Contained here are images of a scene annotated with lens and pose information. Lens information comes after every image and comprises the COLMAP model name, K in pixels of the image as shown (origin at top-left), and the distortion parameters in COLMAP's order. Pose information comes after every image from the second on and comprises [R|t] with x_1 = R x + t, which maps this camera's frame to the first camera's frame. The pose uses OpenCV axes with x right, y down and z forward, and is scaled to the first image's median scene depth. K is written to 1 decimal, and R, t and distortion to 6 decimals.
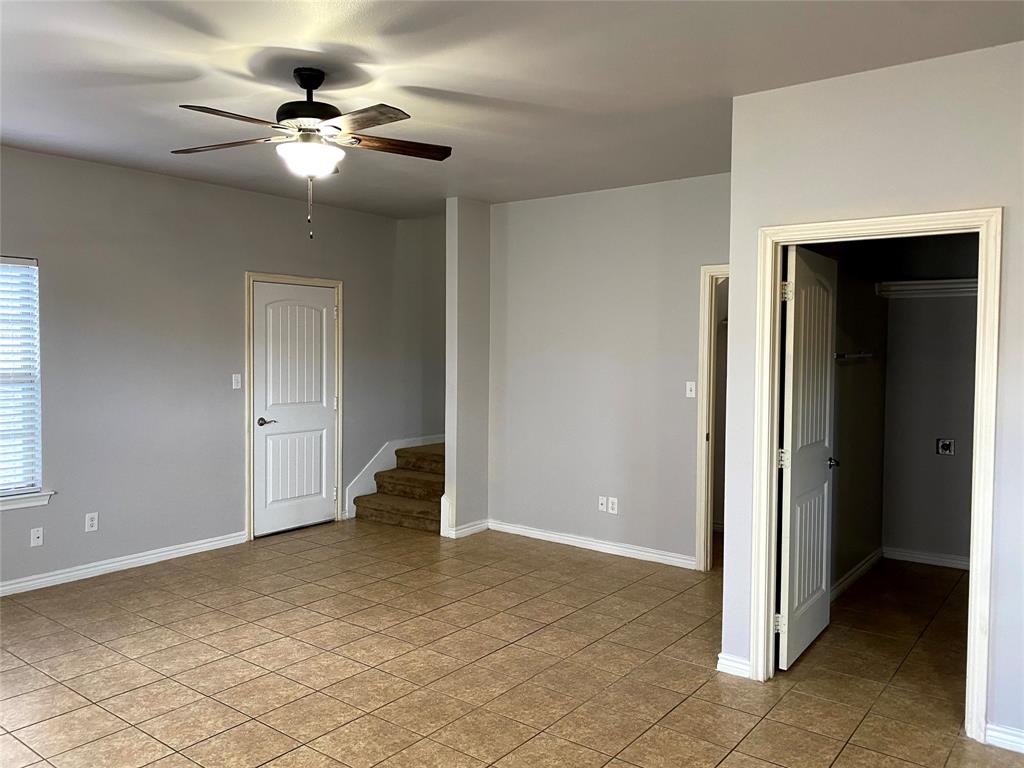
lens RADIAL K [[786.7, 0, 508.5], [0, 786.7, 380.1], [0, 0, 1]] dist [0.024561, -0.029405]
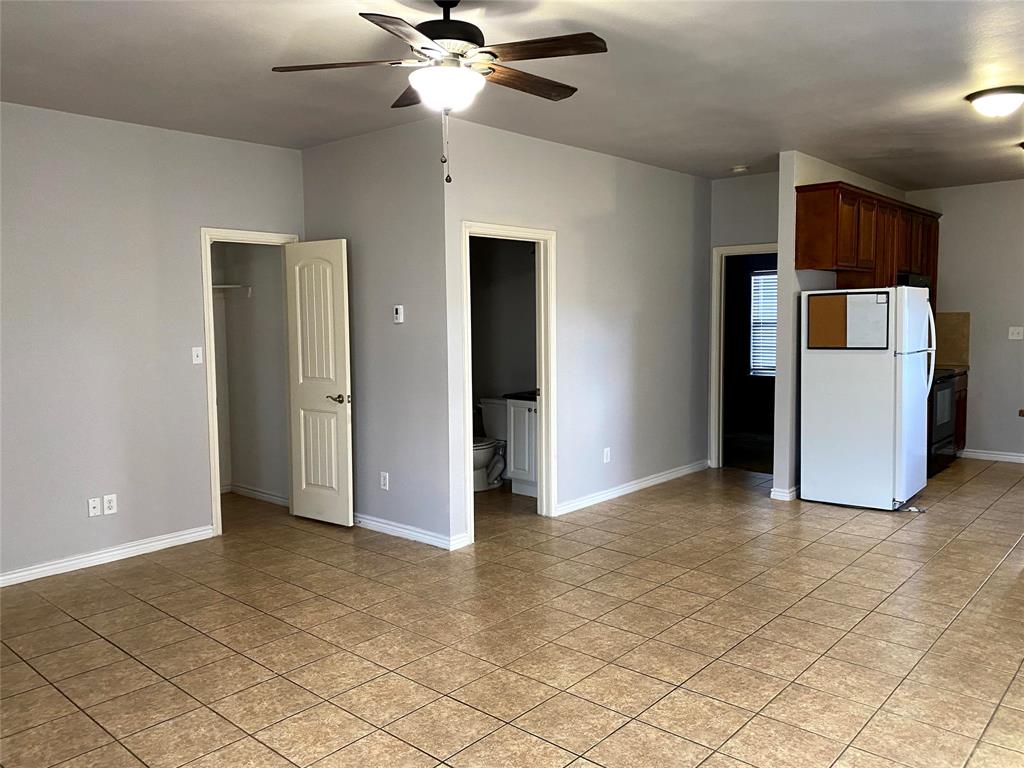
lens RADIAL K [[786.7, 0, 502.4], [0, 786.7, 381.4], [0, 0, 1]] dist [0.024561, -0.029405]
pose [[0.082062, -0.098737, 0.991724, -0.888304], [0.063987, 0.993549, 0.093624, -0.029901], [-0.994571, 0.055774, 0.087850, 0.687310]]
